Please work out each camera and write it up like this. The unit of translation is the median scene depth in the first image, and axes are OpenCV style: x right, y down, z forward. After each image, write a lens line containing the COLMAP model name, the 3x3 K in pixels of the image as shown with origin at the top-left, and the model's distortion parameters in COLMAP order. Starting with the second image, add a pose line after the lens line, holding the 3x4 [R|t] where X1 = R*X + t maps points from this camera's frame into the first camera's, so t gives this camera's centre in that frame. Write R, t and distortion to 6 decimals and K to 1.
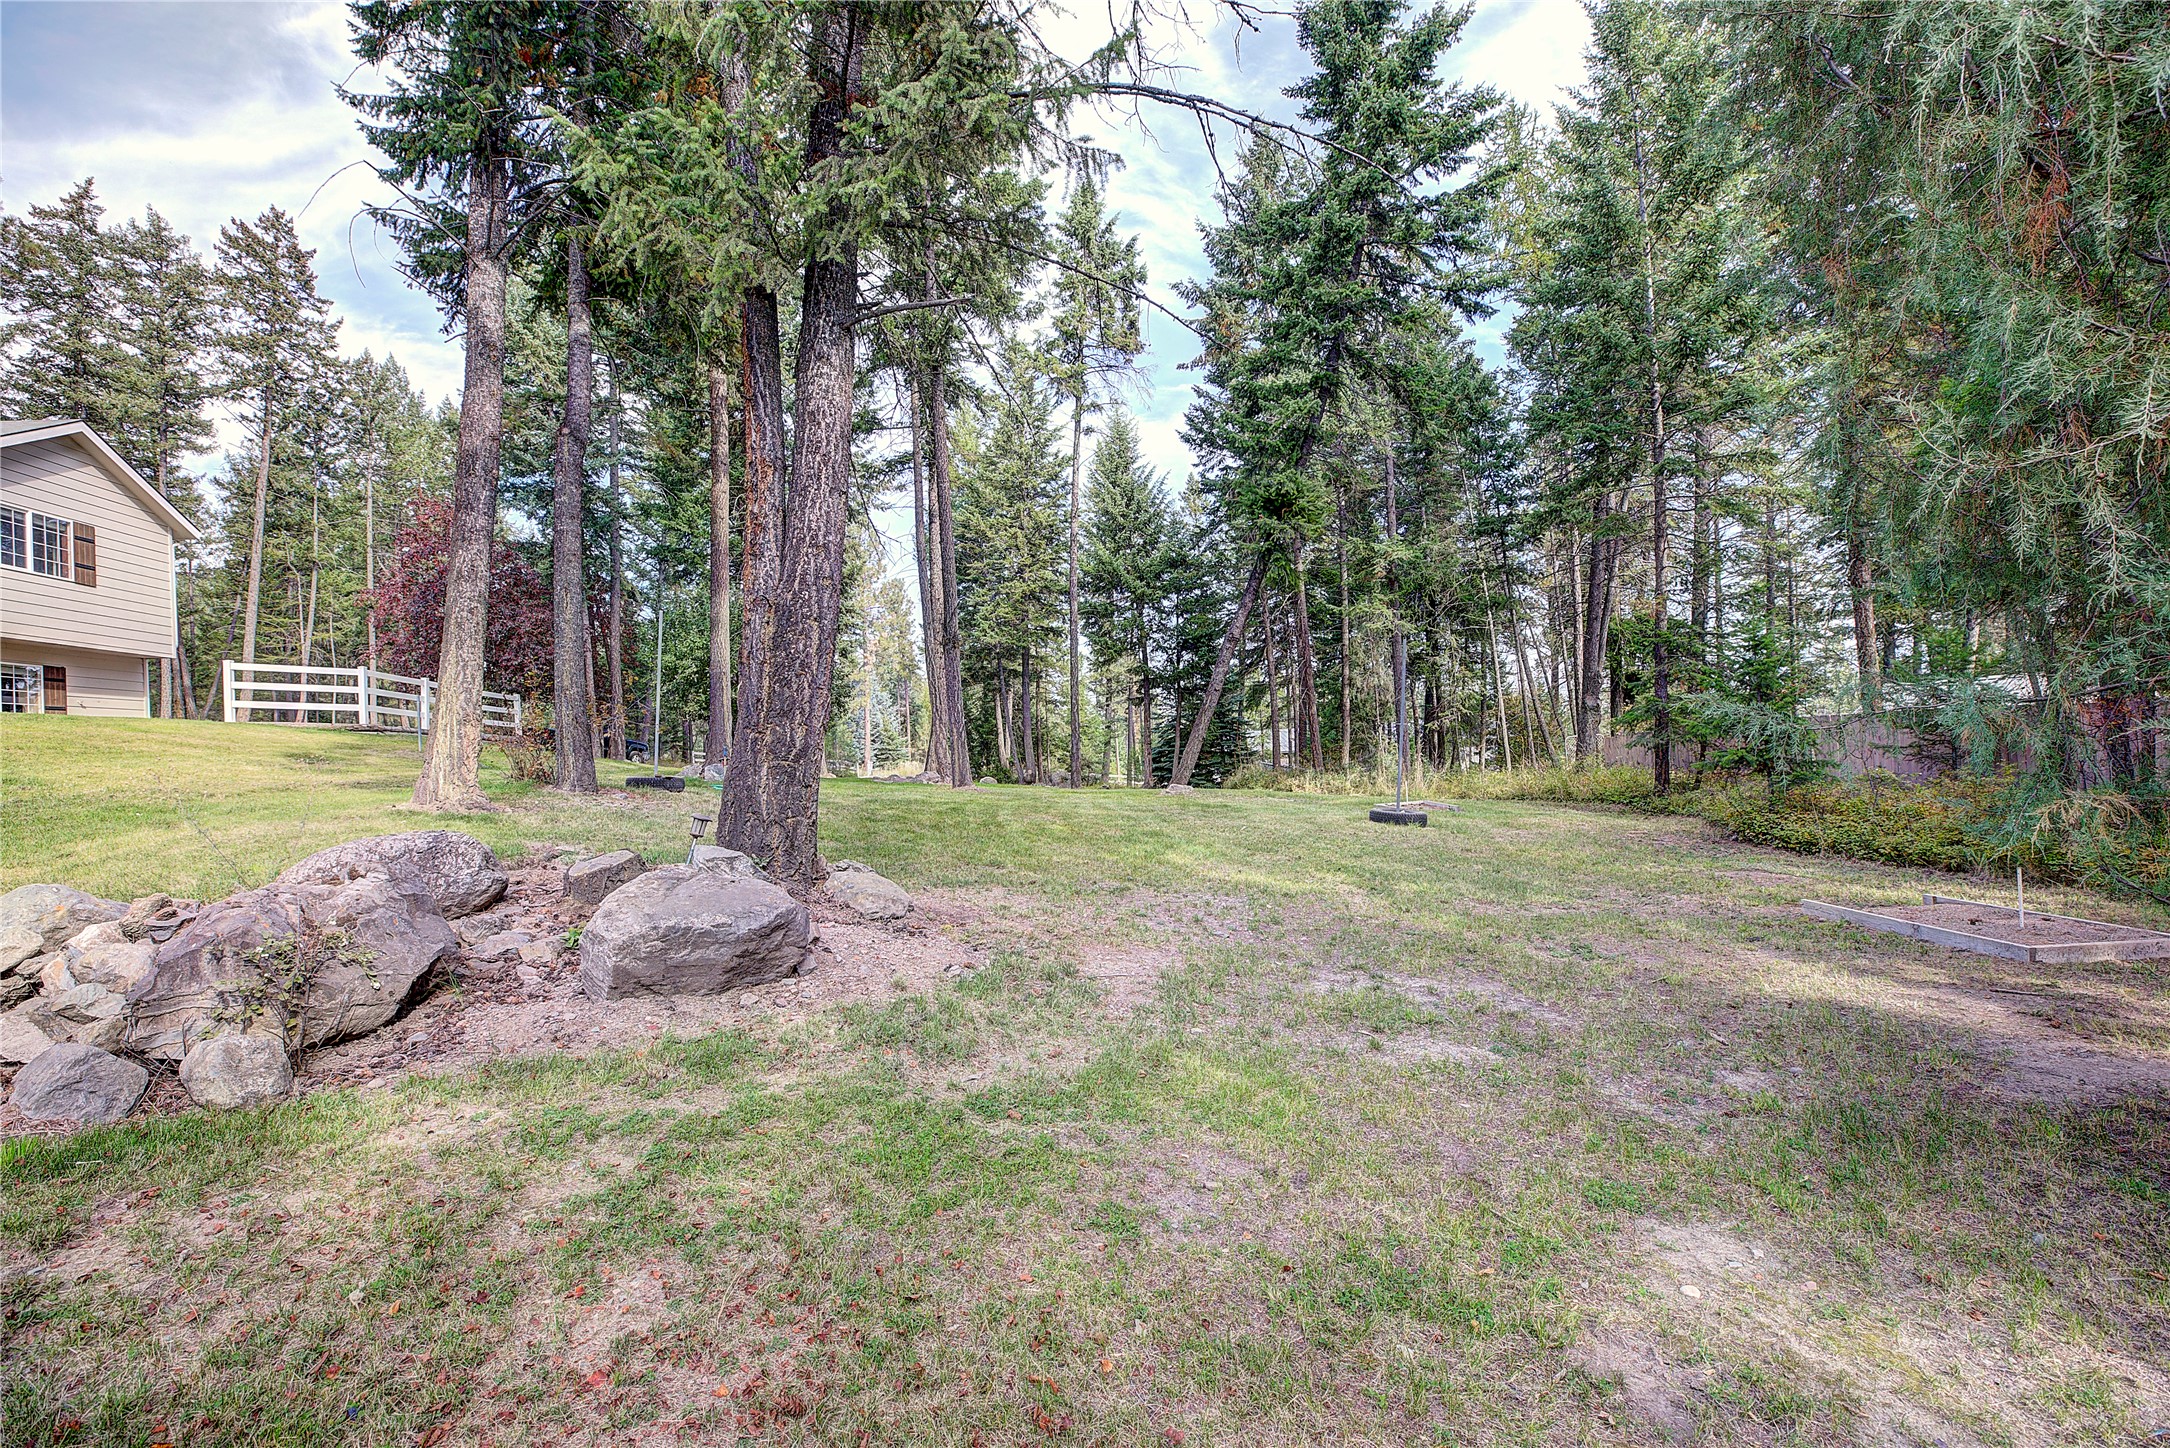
lens RADIAL K [[987.7, 0, 1079.5], [0, 987.7, 718.7], [0, 0, 1]] dist [-0.043661, 0.013217]
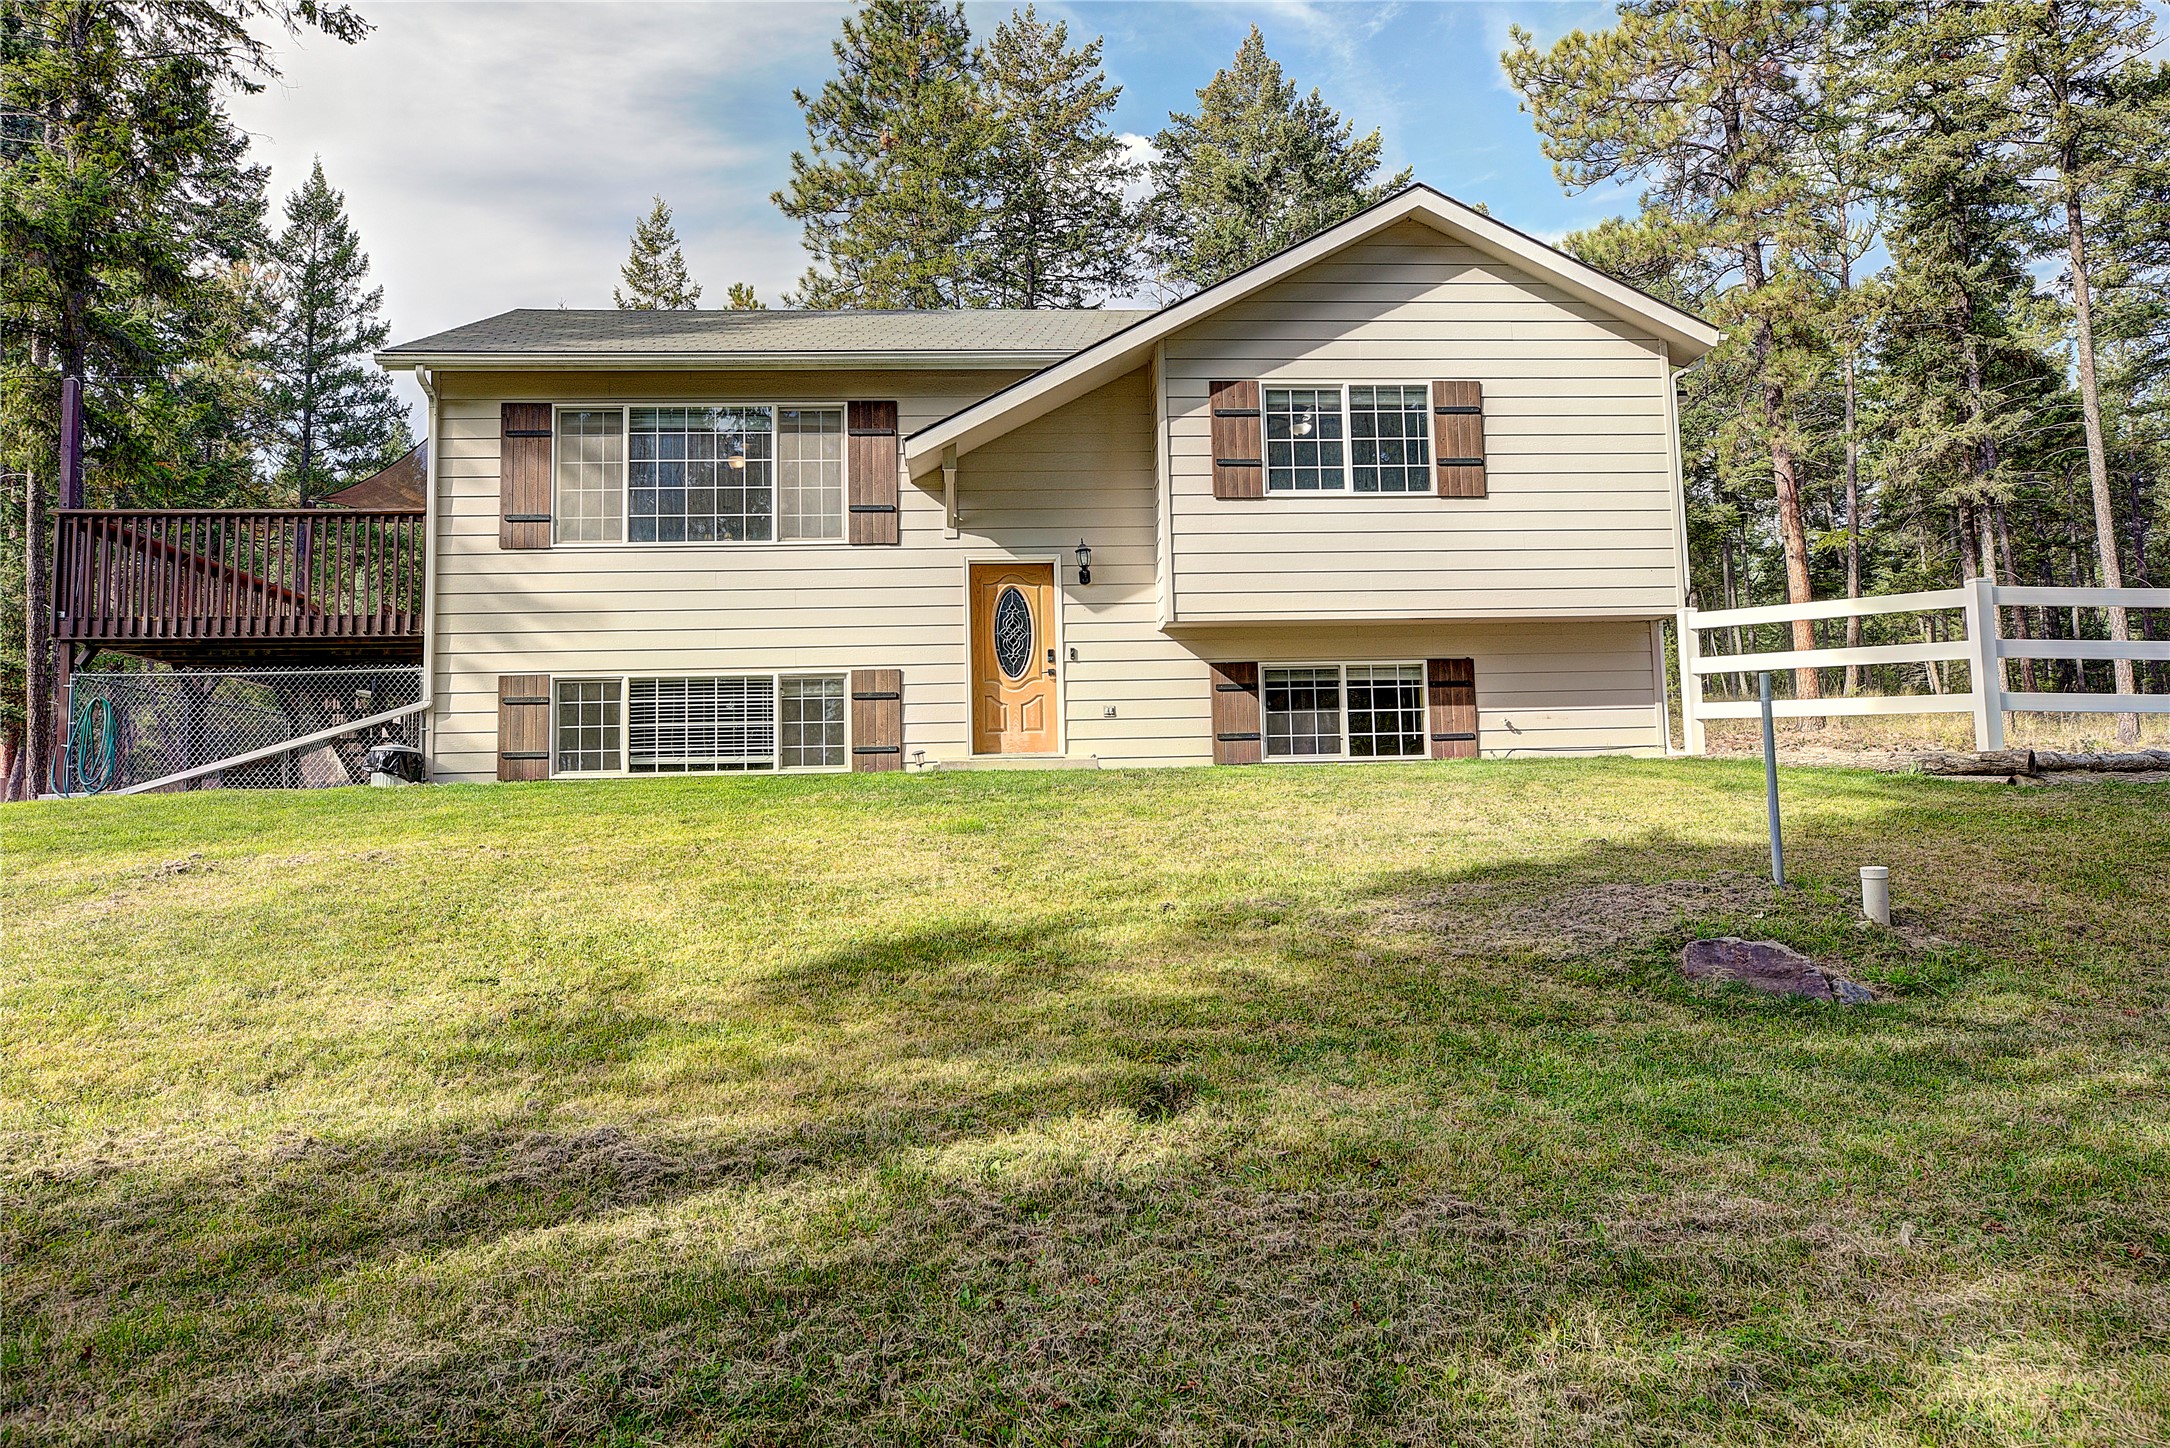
lens RADIAL K [[1384.8, 0, 1085.0], [0, 1384.8, 724.0], [0, 0, 1]] dist [0.000567, 0.001896]
pose [[-0.072805, -0.019954, -0.997147, -0.286618], [0.056654, 0.998103, -0.024110, -0.011097], [0.995736, -0.058248, -0.071537, 0.859467]]
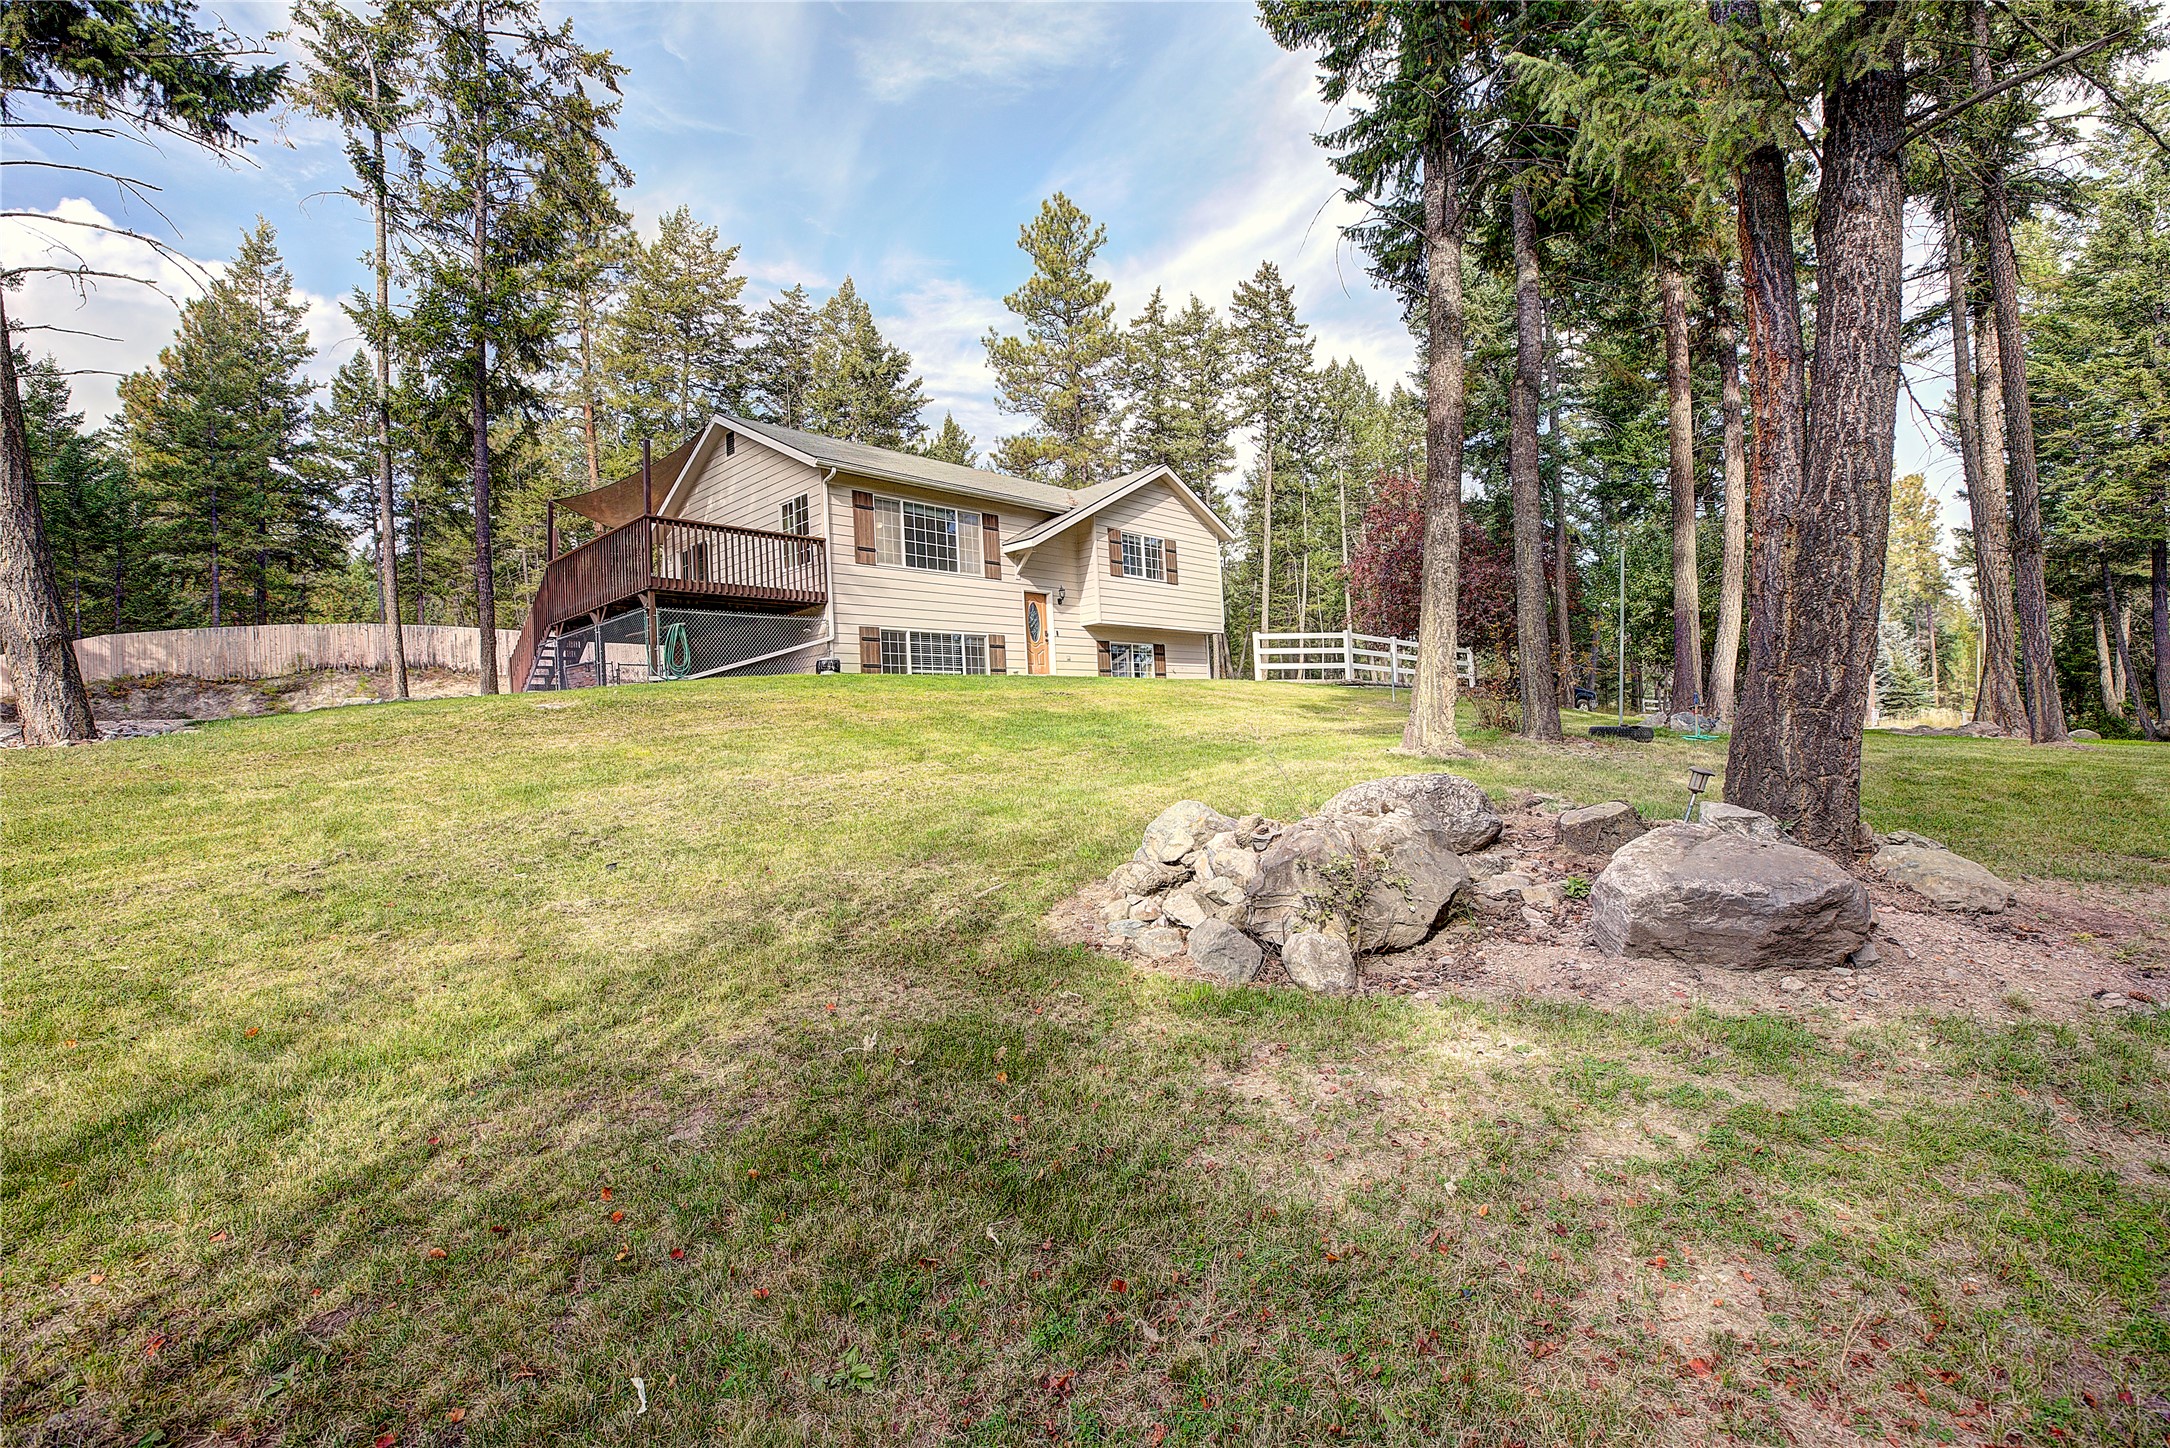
lens RADIAL K [[987.7, 0, 1079.5], [0, 987.7, 718.7], [0, 0, 1]] dist [-0.043661, 0.013217]
pose [[0.625973, 0.003504, -0.779837, -0.015572], [0.037491, 0.998698, 0.034581, -0.000014], [0.778943, -0.050883, 0.625027, -0.002204]]
